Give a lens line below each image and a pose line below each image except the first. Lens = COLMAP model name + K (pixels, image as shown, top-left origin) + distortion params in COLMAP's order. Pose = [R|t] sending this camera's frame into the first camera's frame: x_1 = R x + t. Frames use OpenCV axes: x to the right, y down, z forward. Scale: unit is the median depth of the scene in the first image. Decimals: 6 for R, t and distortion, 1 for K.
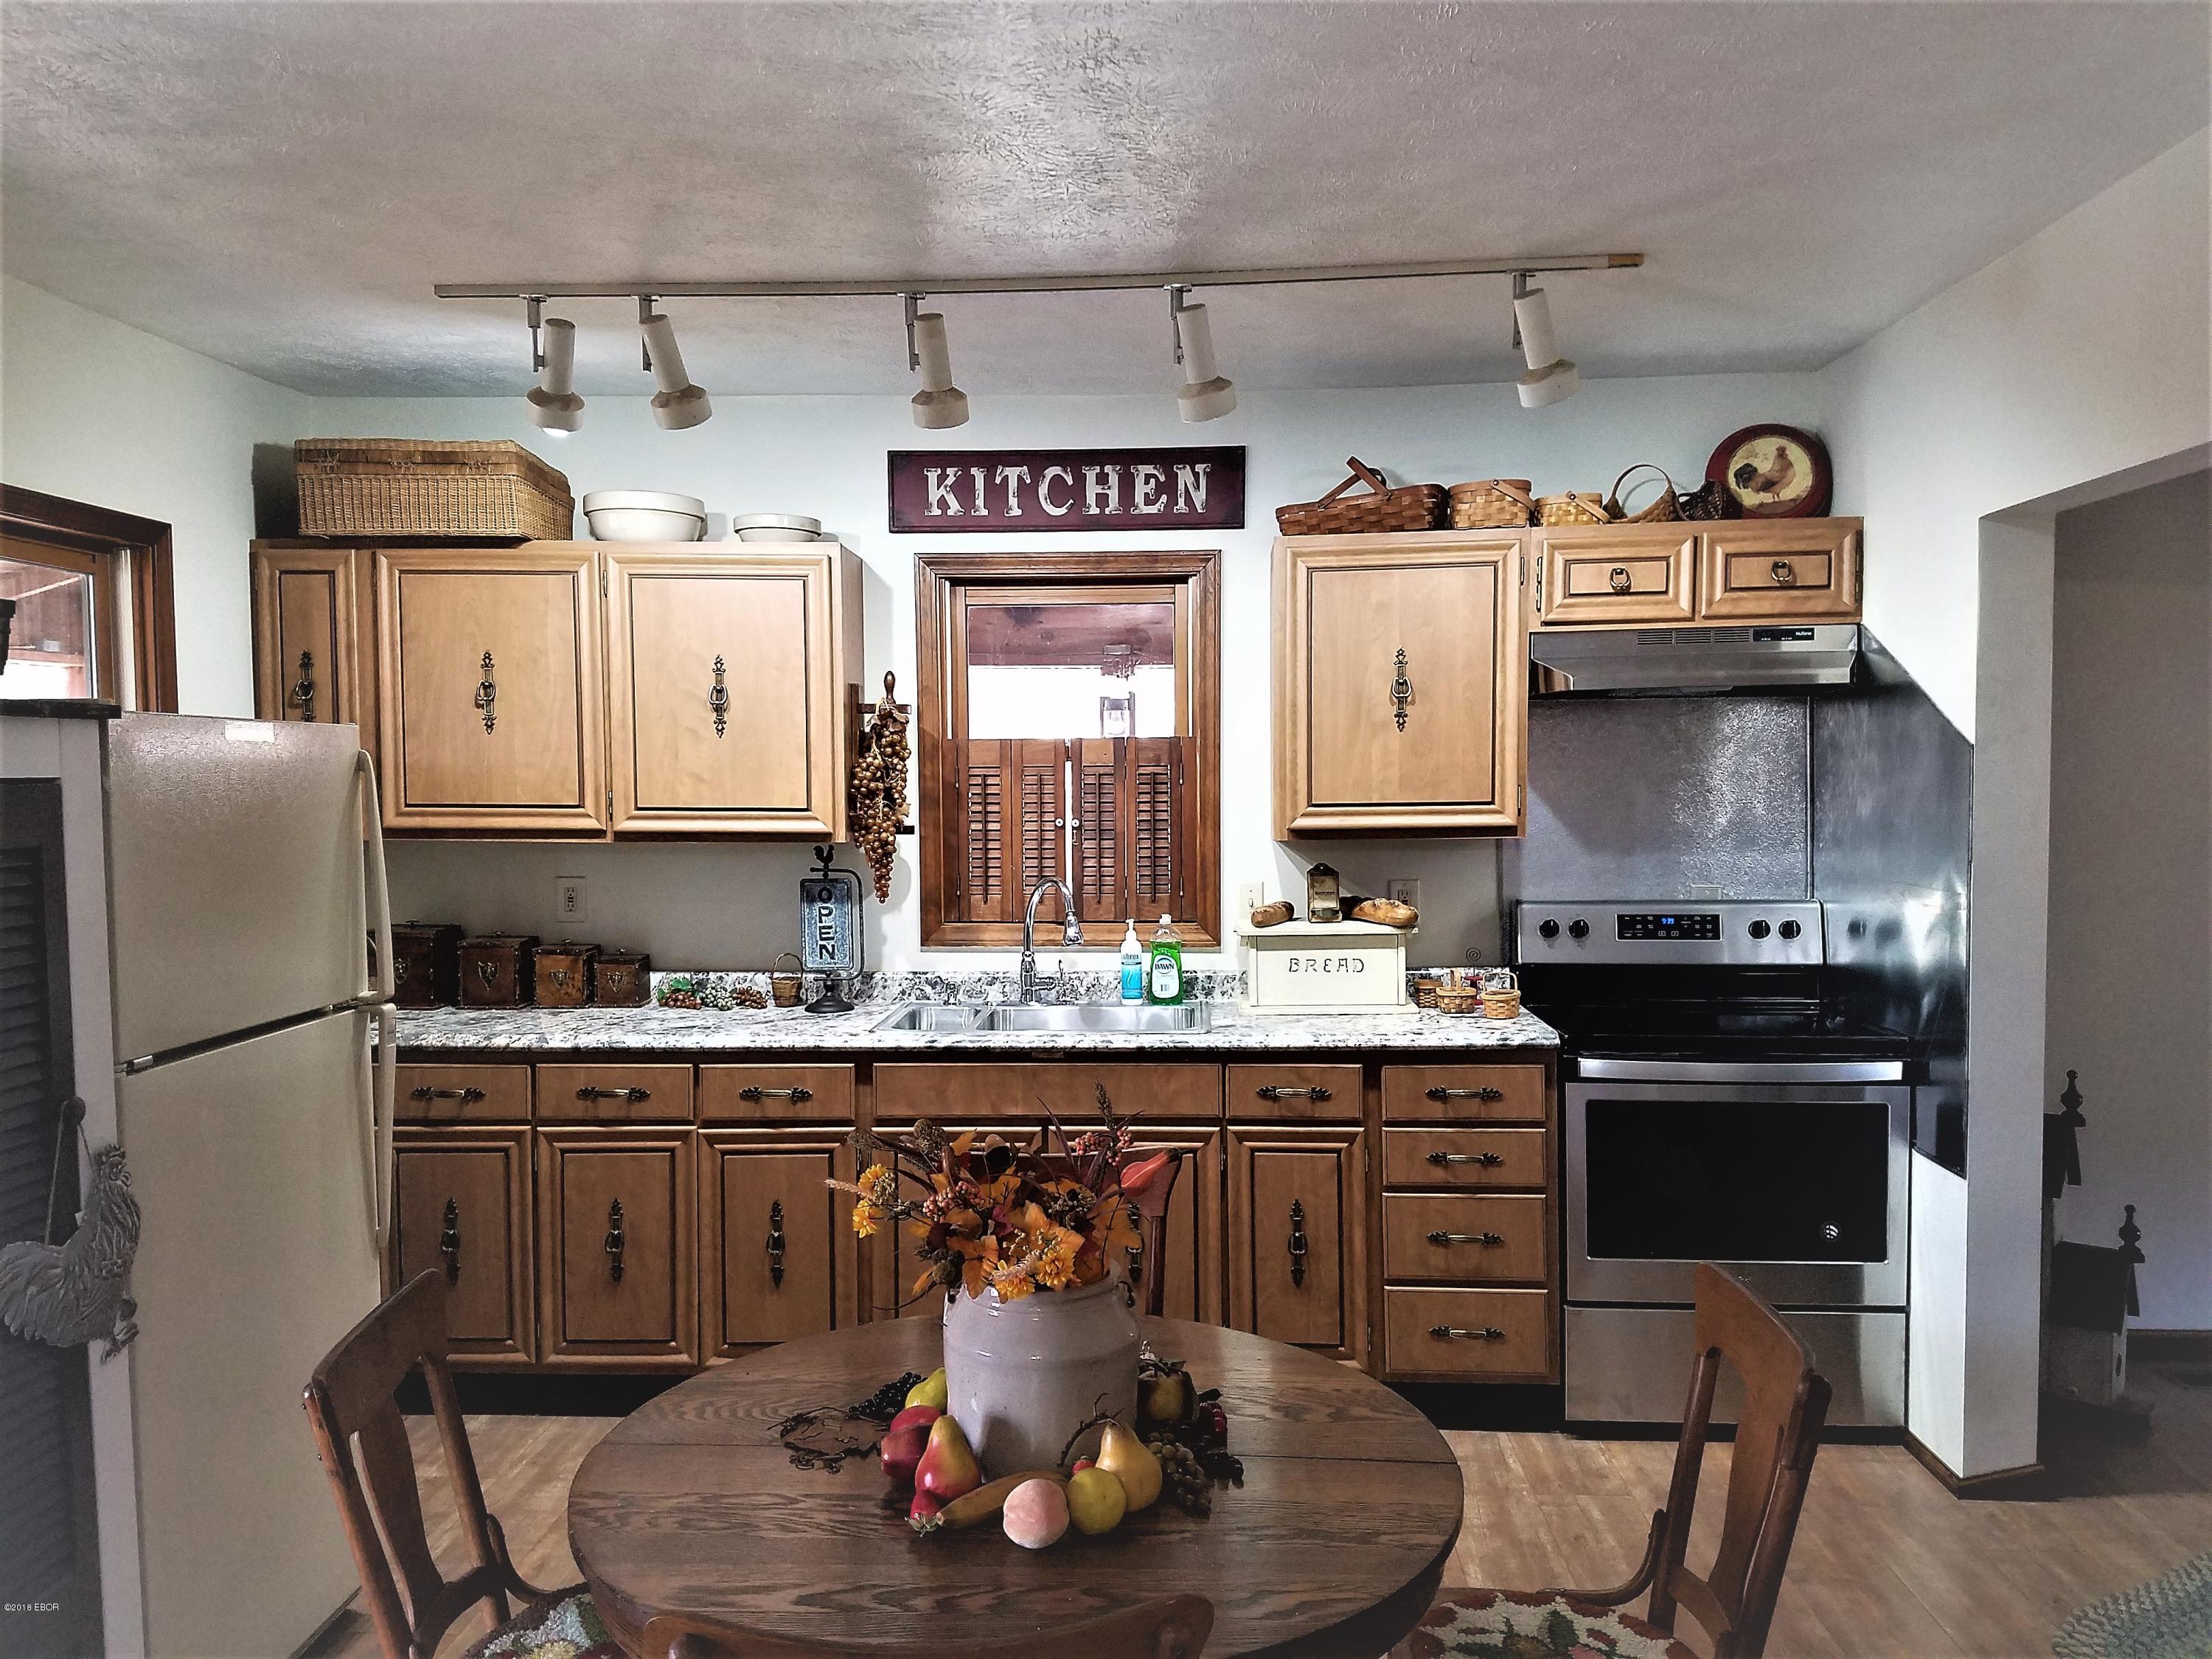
lens RADIAL K [[1668.6, 0, 1107.7], [0, 1668.6, 888.1], [0, 0, 1]] dist [0.235726, -0.400288]
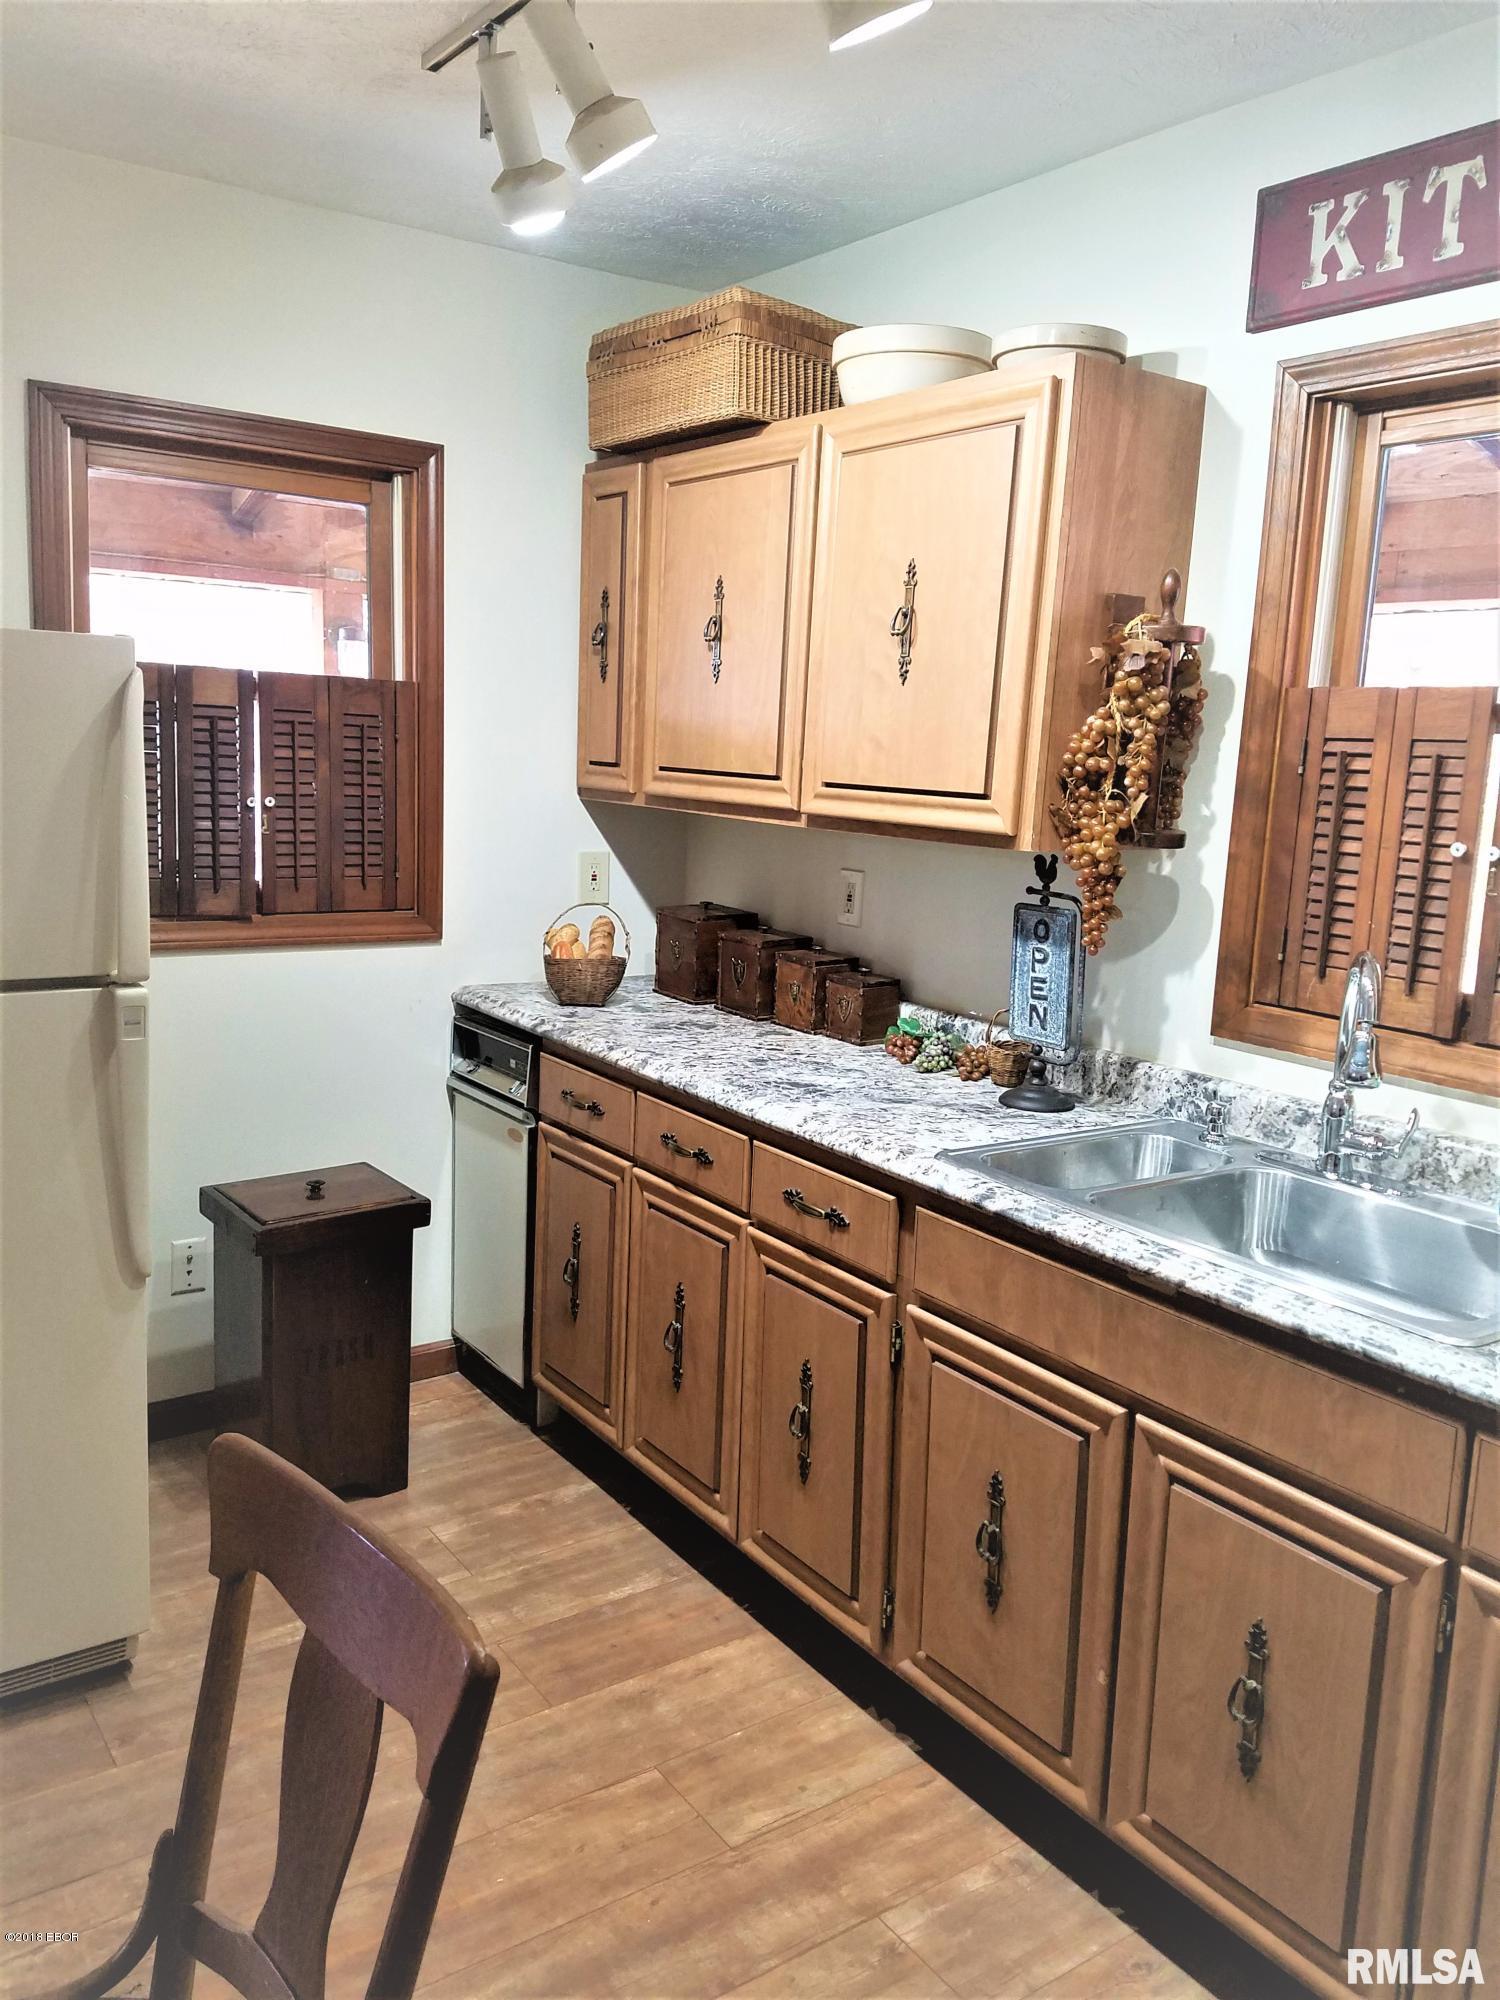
lens RADIAL K [[1501.4, 0, 748.6], [0, 1501.4, 990.2], [0, 0, 1]] dist [0.188601, -0.305895]
pose [[0.620133, 0.157465, -0.768531, 0.224174], [-0.100507, 0.987522, 0.121234, -0.034142], [0.778031, 0.002061, 0.628222, 0.558418]]
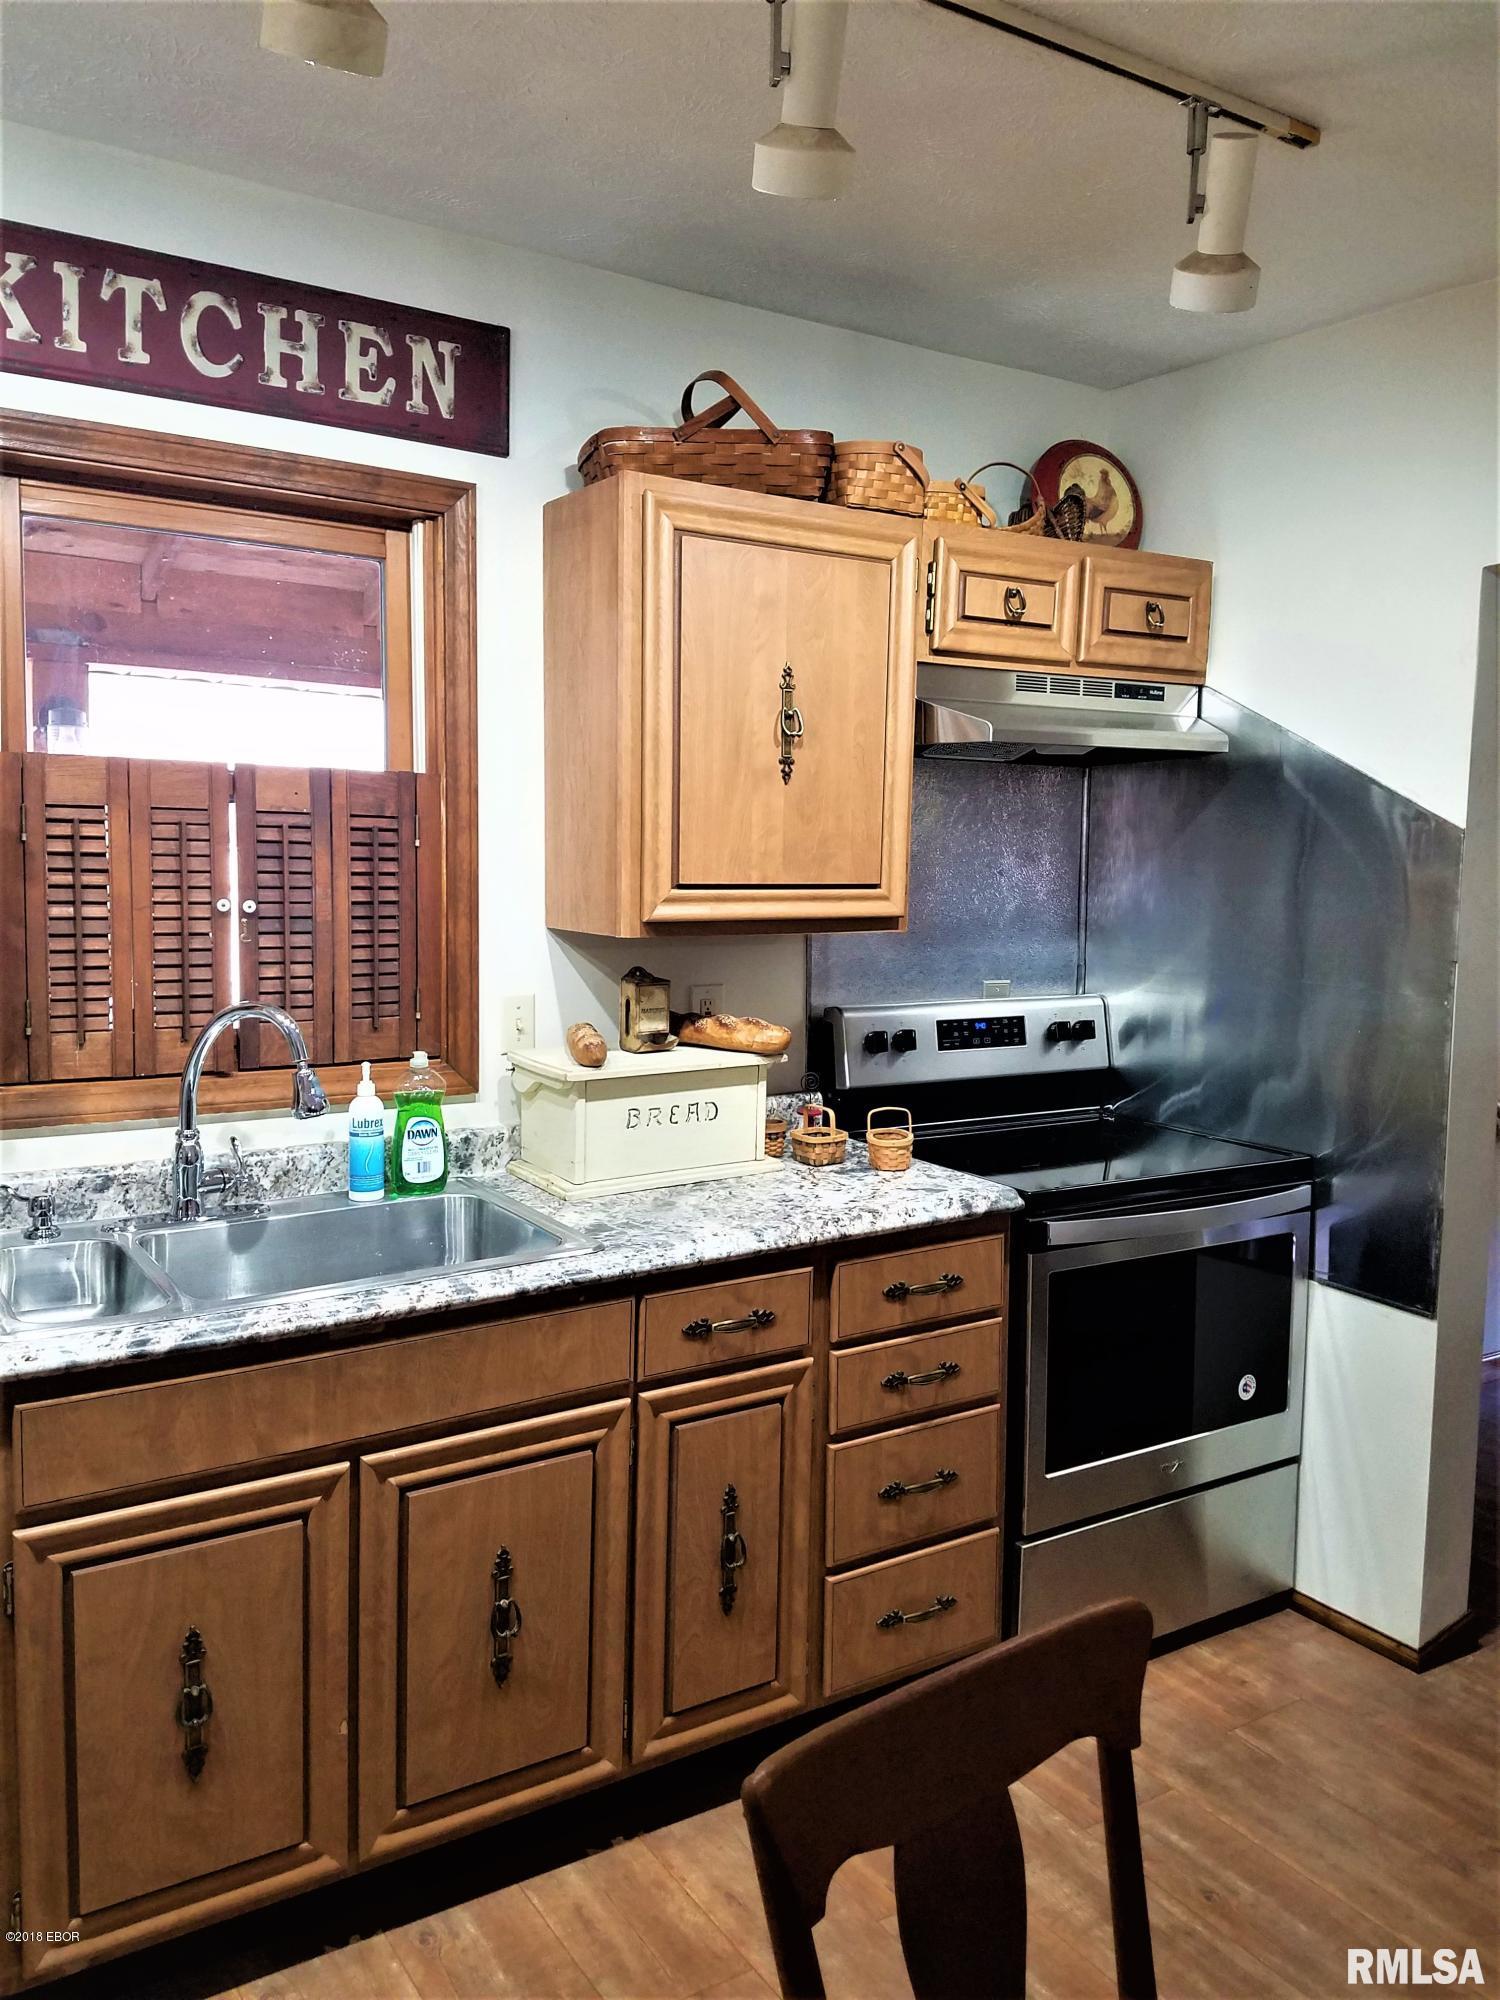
lens RADIAL K [[1508.7, 0, 751.5], [0, 1508.7, 994.8], [0, 0, 1]] dist [0.235726, -0.400288]
pose [[0.810653, -0.034161, 0.584530, -0.211554], [0.011270, 0.999022, 0.042754, -0.030777], [-0.585419, -0.028071, 0.810245, 0.473151]]
